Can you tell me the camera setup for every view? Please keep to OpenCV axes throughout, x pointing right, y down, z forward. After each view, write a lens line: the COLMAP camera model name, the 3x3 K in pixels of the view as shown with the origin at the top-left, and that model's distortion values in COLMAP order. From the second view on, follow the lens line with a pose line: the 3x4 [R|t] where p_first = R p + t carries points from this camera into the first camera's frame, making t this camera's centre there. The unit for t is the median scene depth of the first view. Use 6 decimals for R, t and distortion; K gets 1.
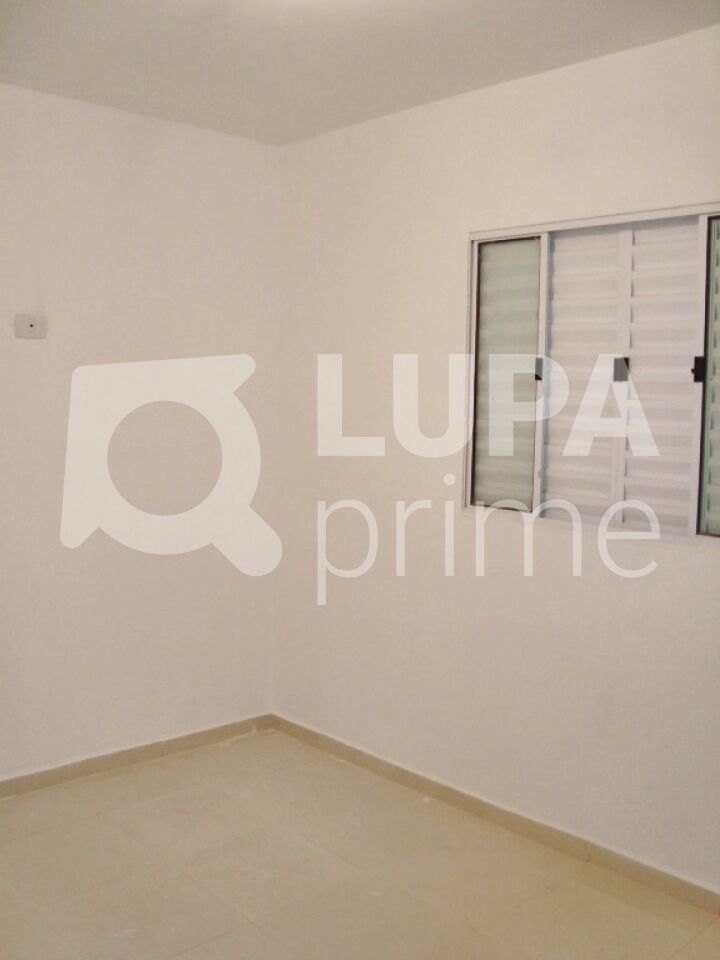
lens RADIAL K [[1012.2, 0, 360.0], [0, 1012.2, 480.0], [0, 0, 1]] dist [-0.215410, 0.381022]
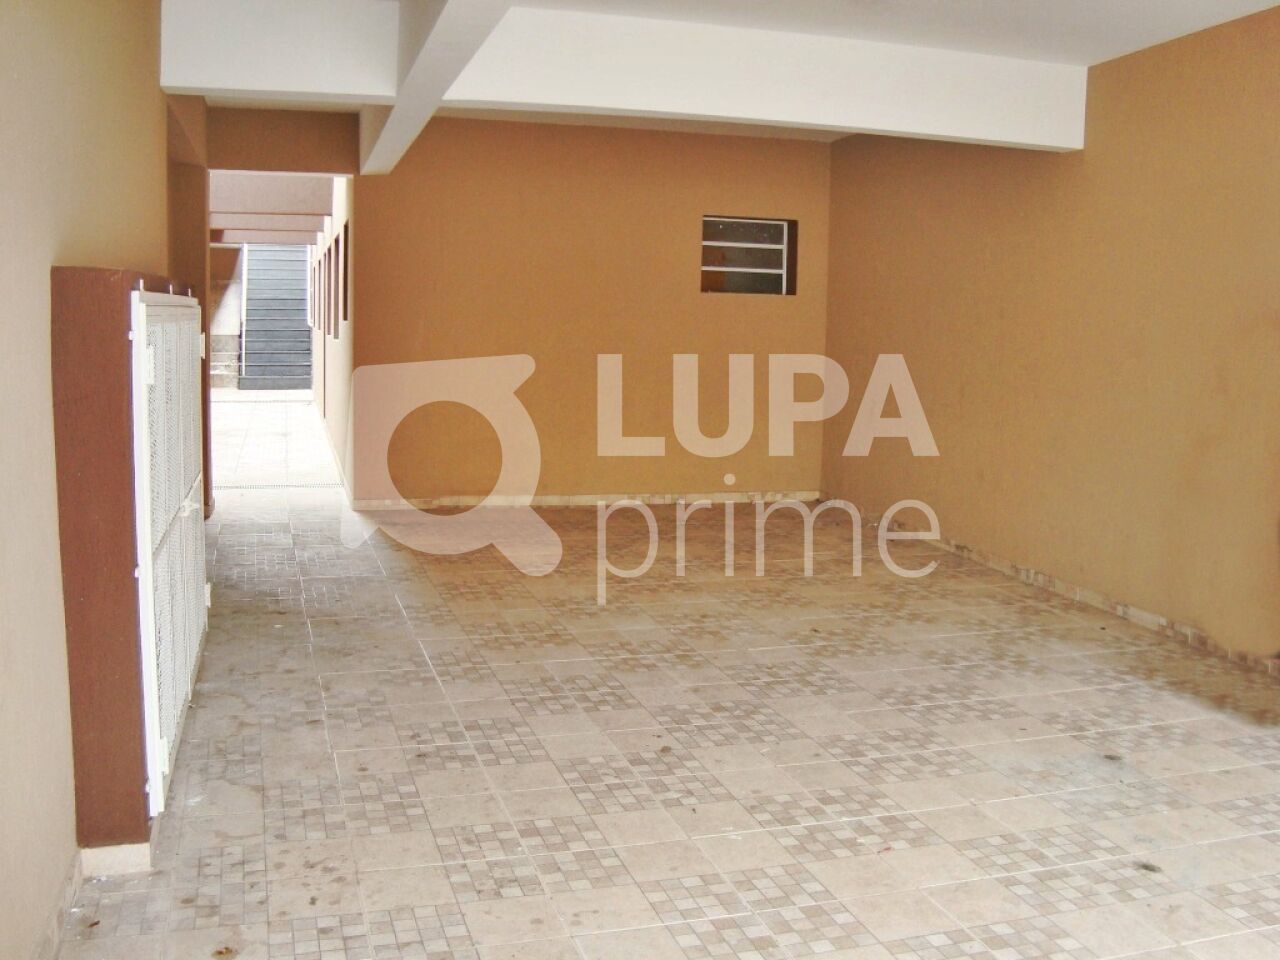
lens RADIAL K [[1349.6, 0, 640.0], [0, 1349.6, 480.0], [0, 0, 1]] dist [-0.215410, 0.381022]
pose [[0.997961, -0.003906, 0.063709, -0.084867], [0.005769, 0.999560, -0.029081, 0.038580], [-0.063567, 0.029389, 0.997545, -0.321602]]
